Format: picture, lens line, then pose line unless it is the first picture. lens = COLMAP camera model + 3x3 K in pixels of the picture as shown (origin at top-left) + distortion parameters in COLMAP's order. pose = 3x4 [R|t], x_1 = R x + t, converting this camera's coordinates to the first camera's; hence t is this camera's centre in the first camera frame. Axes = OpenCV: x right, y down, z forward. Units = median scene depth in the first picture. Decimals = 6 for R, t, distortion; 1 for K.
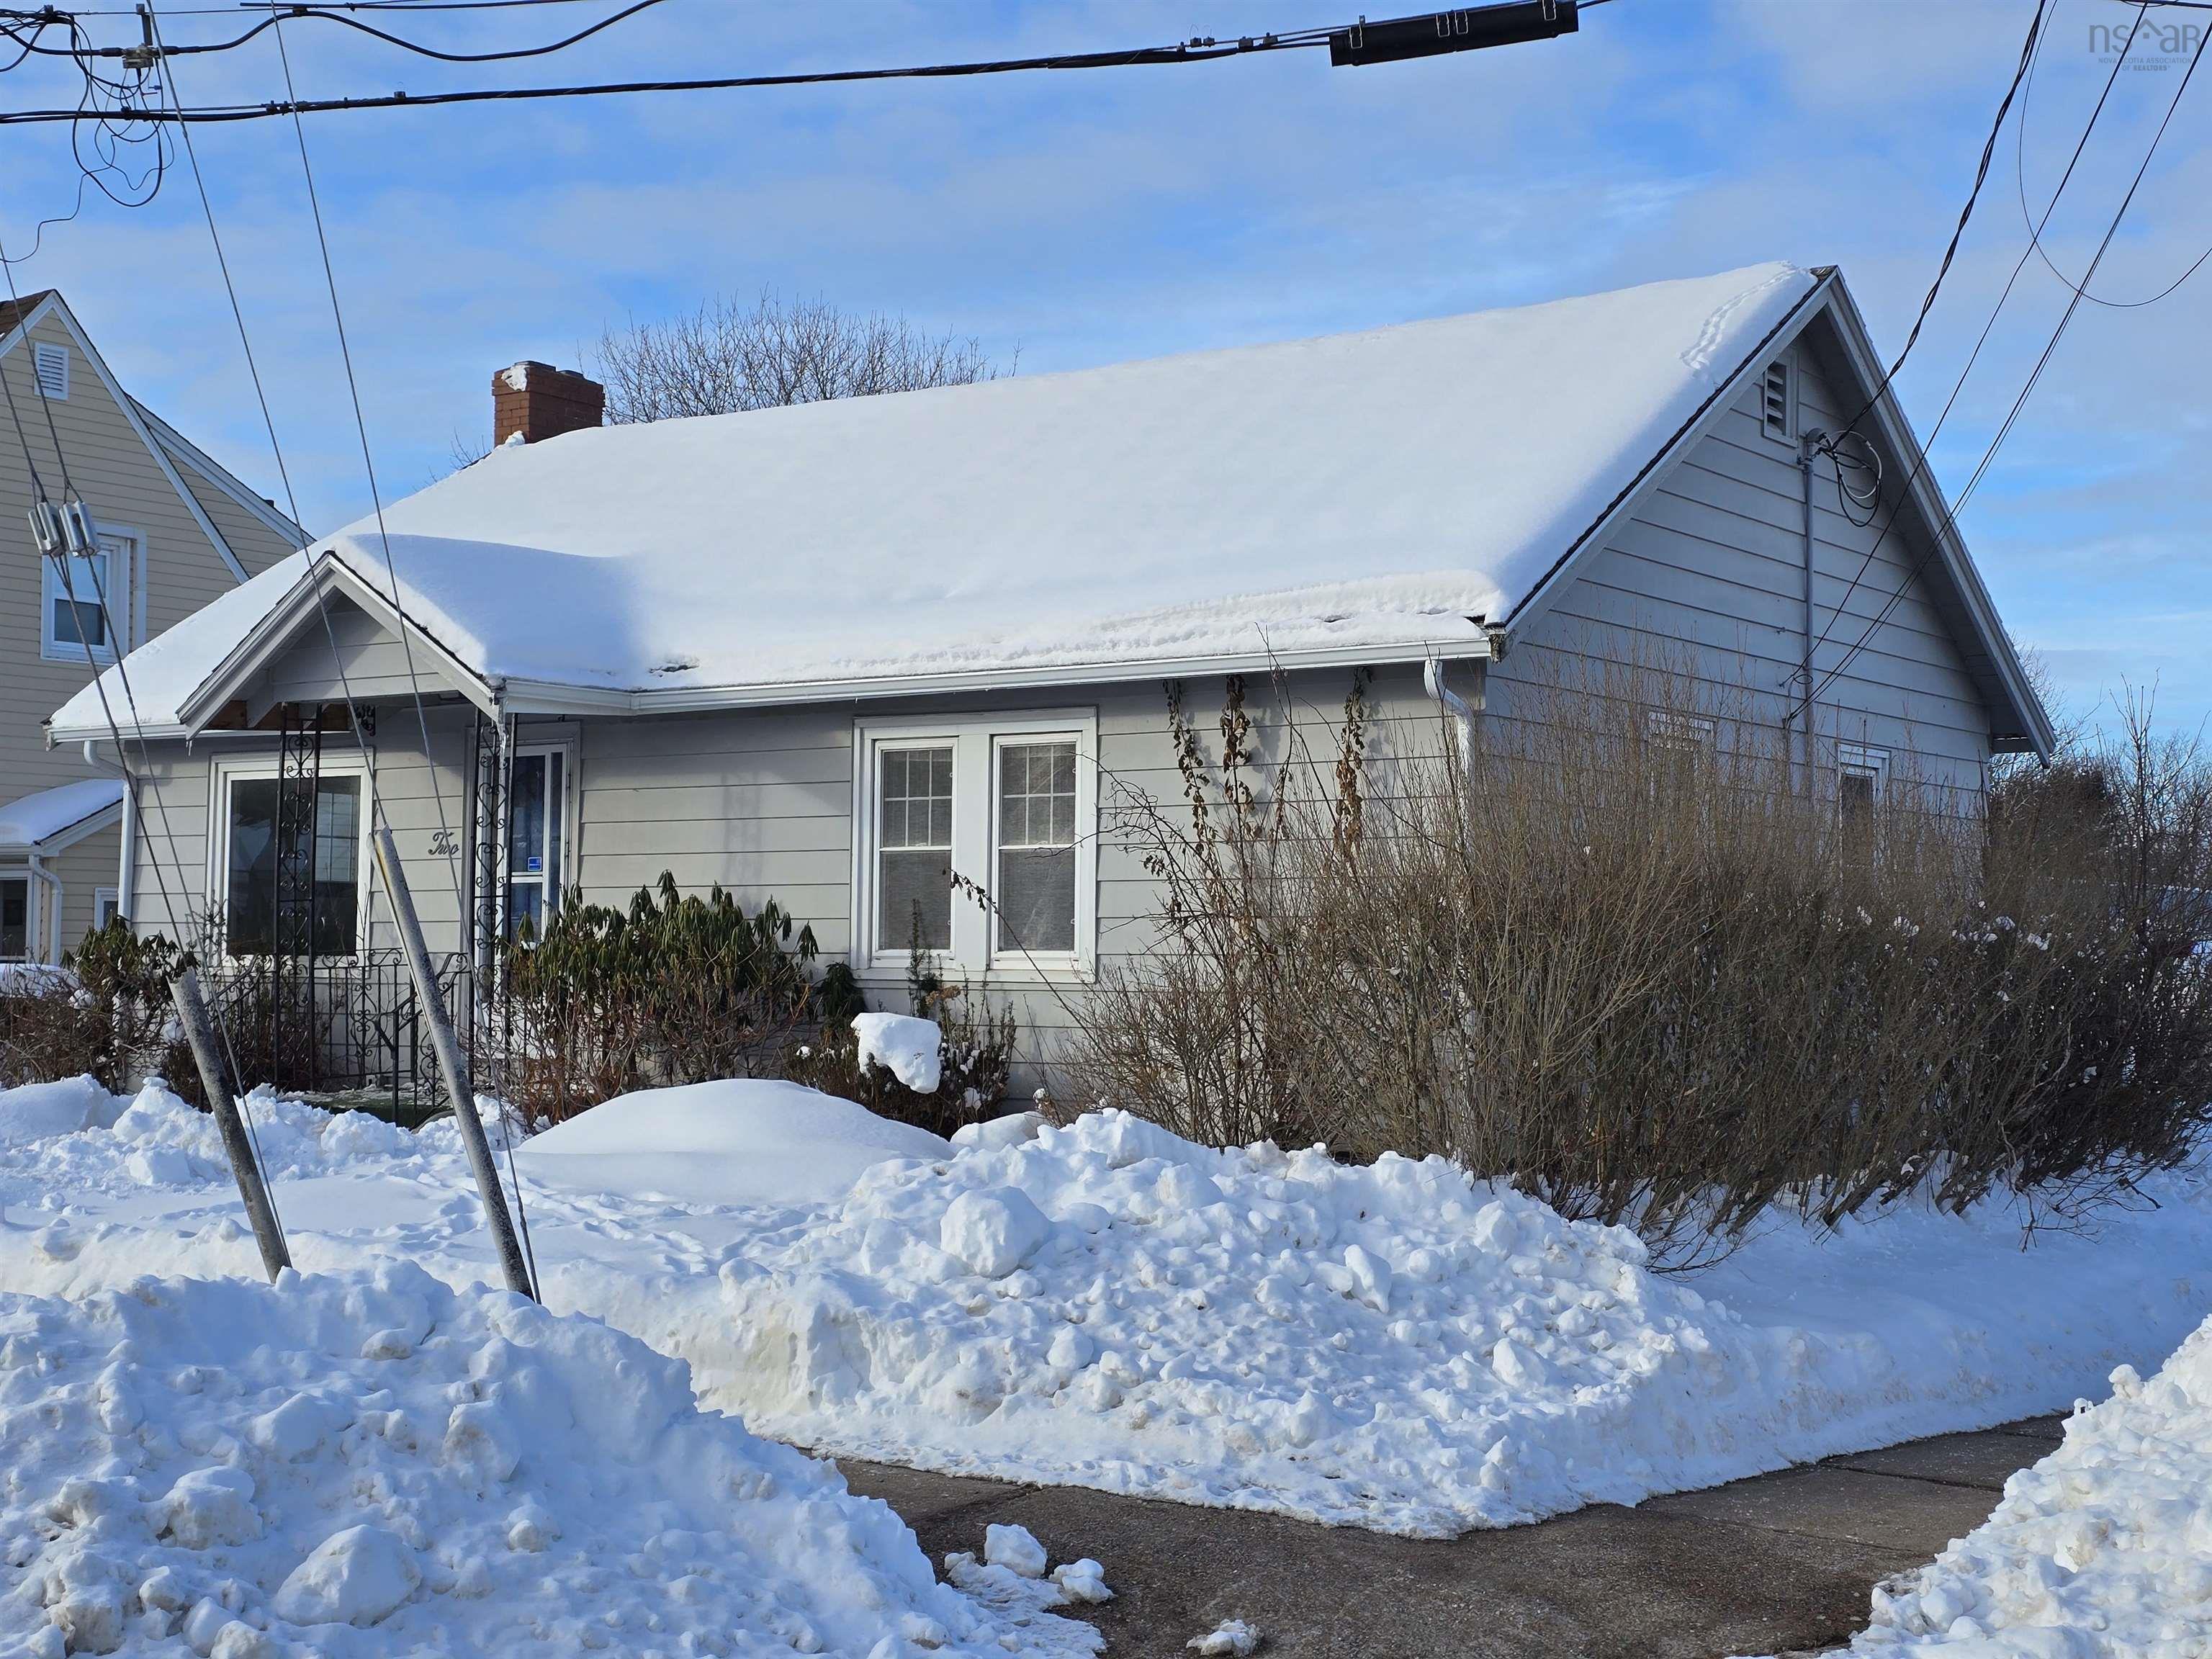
lens RADIAL K [[1473.7, 0, 1107.5], [0, 1473.7, 844.8], [0, 0, 1]] dist [0.029293, -0.012961]
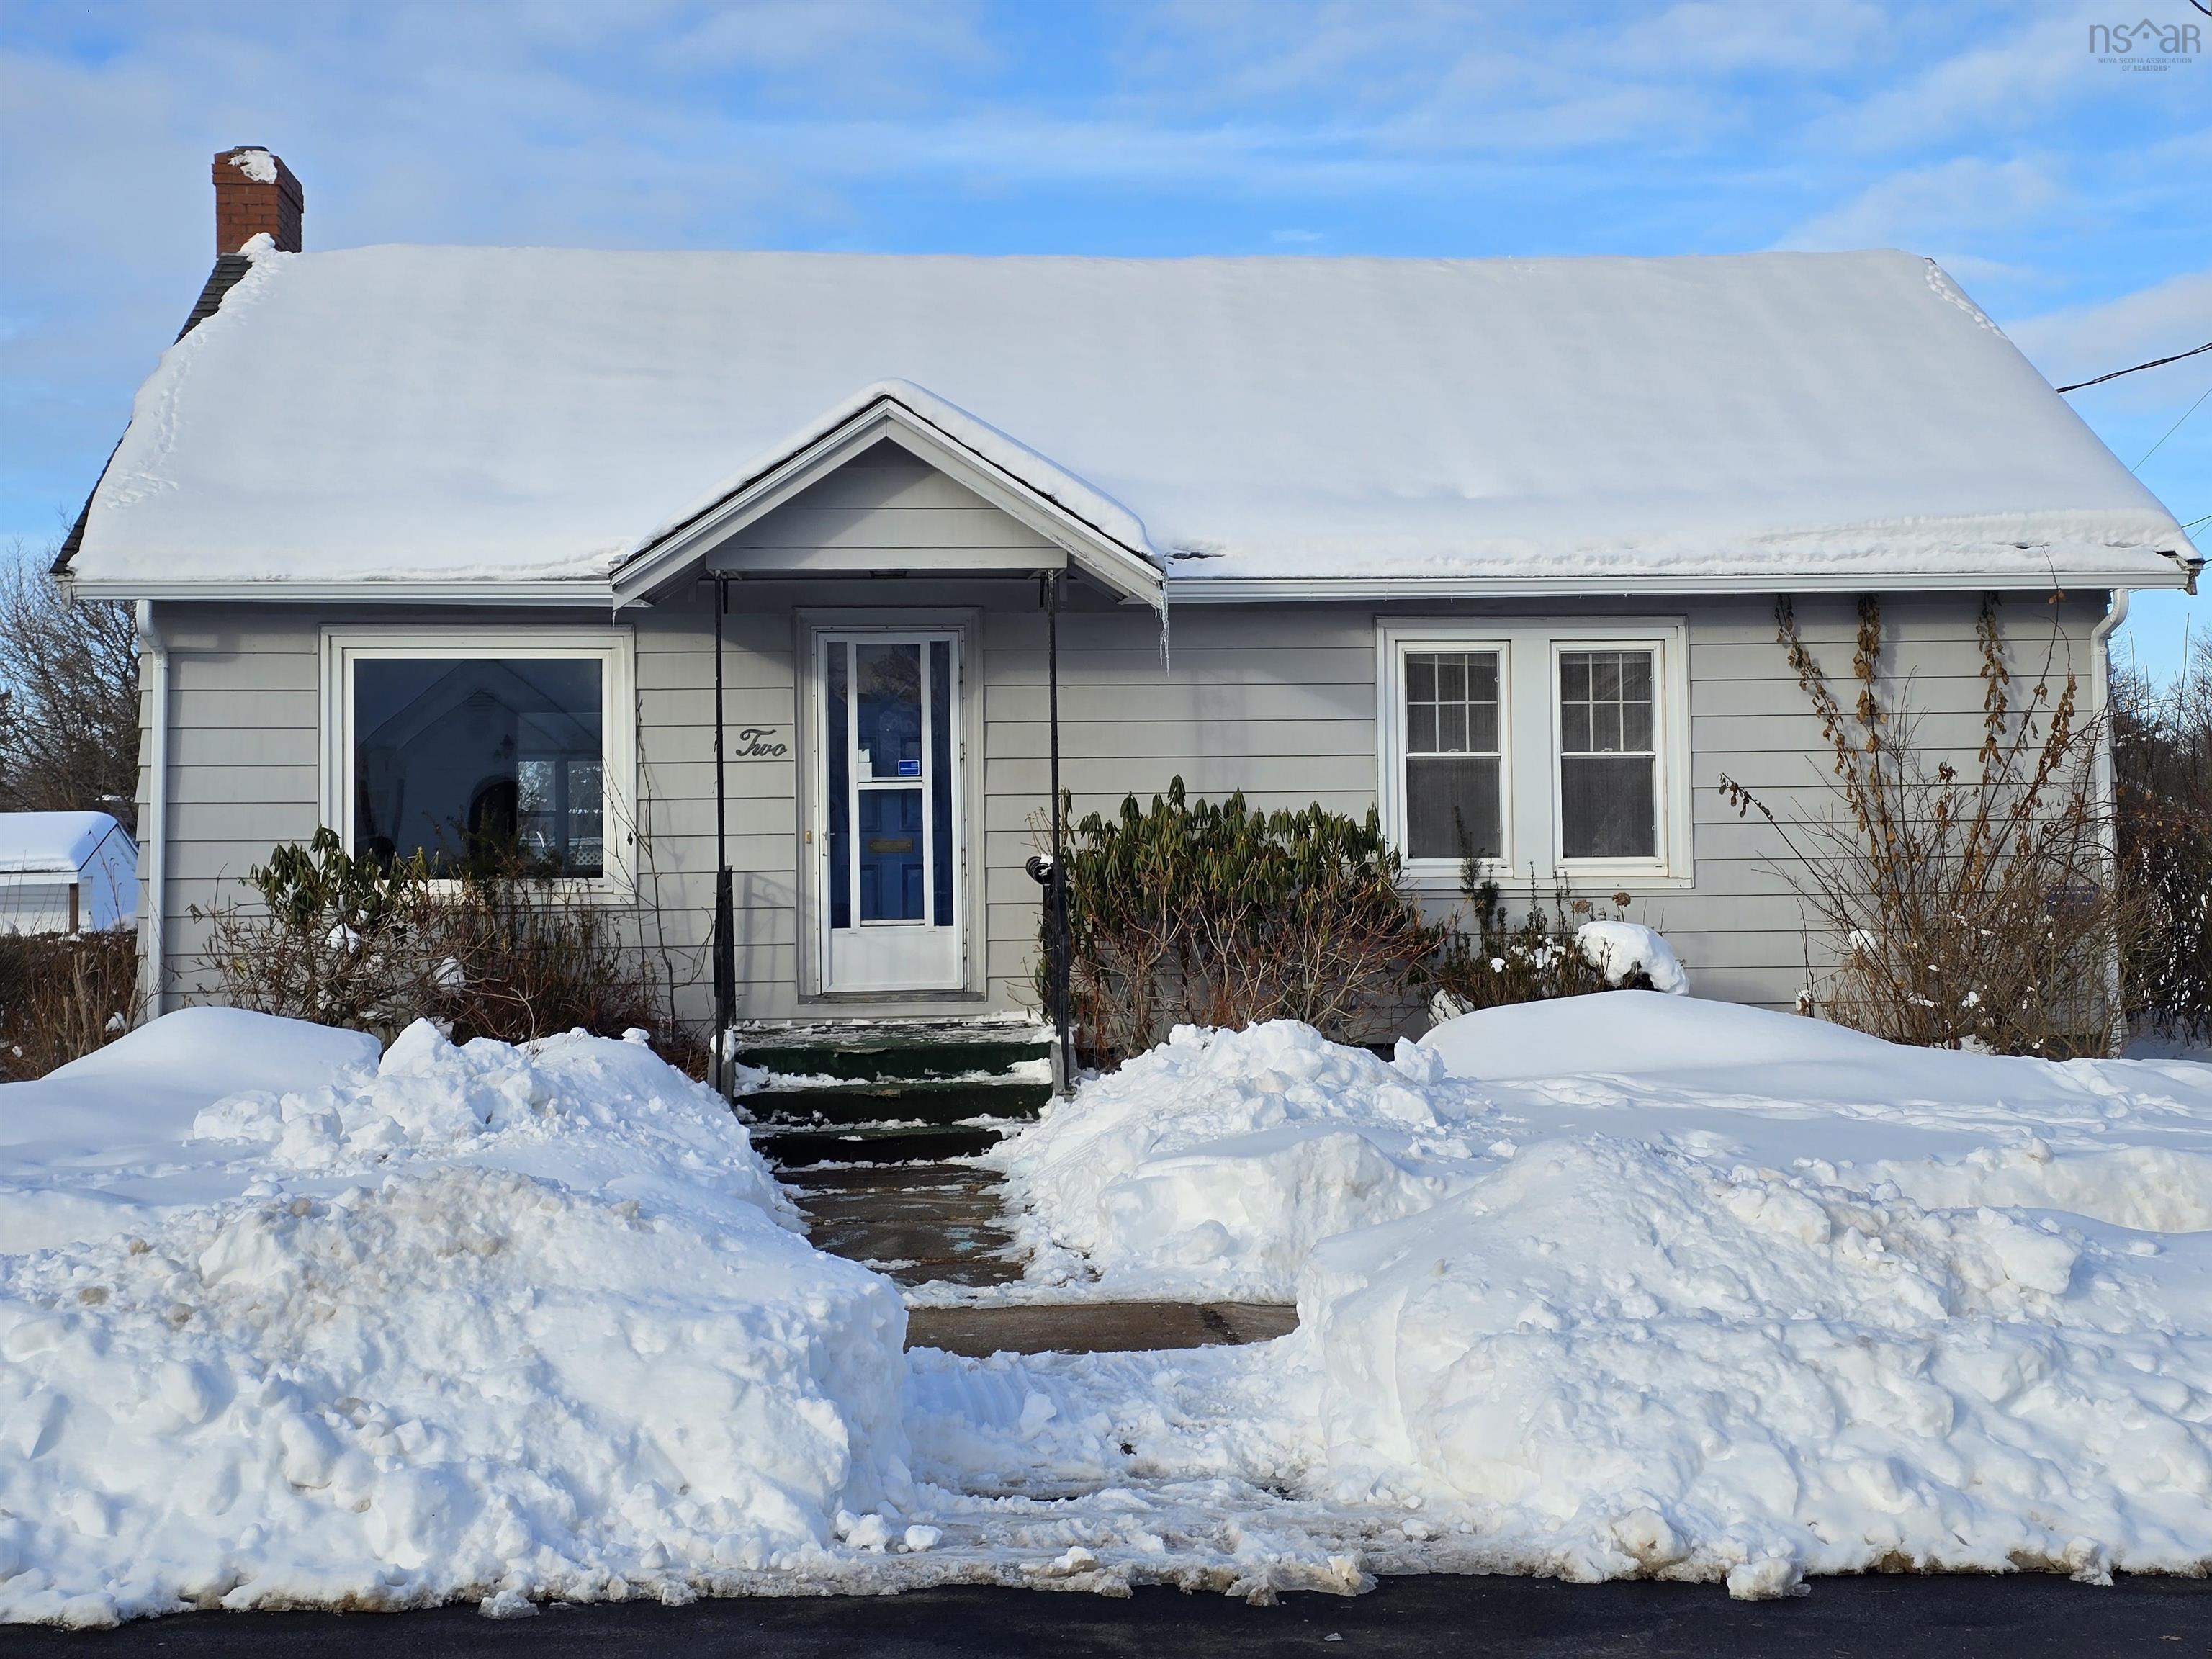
lens RADIAL K [[1473.7, 0, 1104.1], [0, 1473.7, 821.3], [0, 0, 1]] dist [0.029293, -0.012961]
pose [[0.937254, -0.006775, 0.348581, -0.719209], [-0.009746, 0.998911, 0.045619, 0.004300], [-0.348510, -0.046153, 0.936168, 0.172983]]
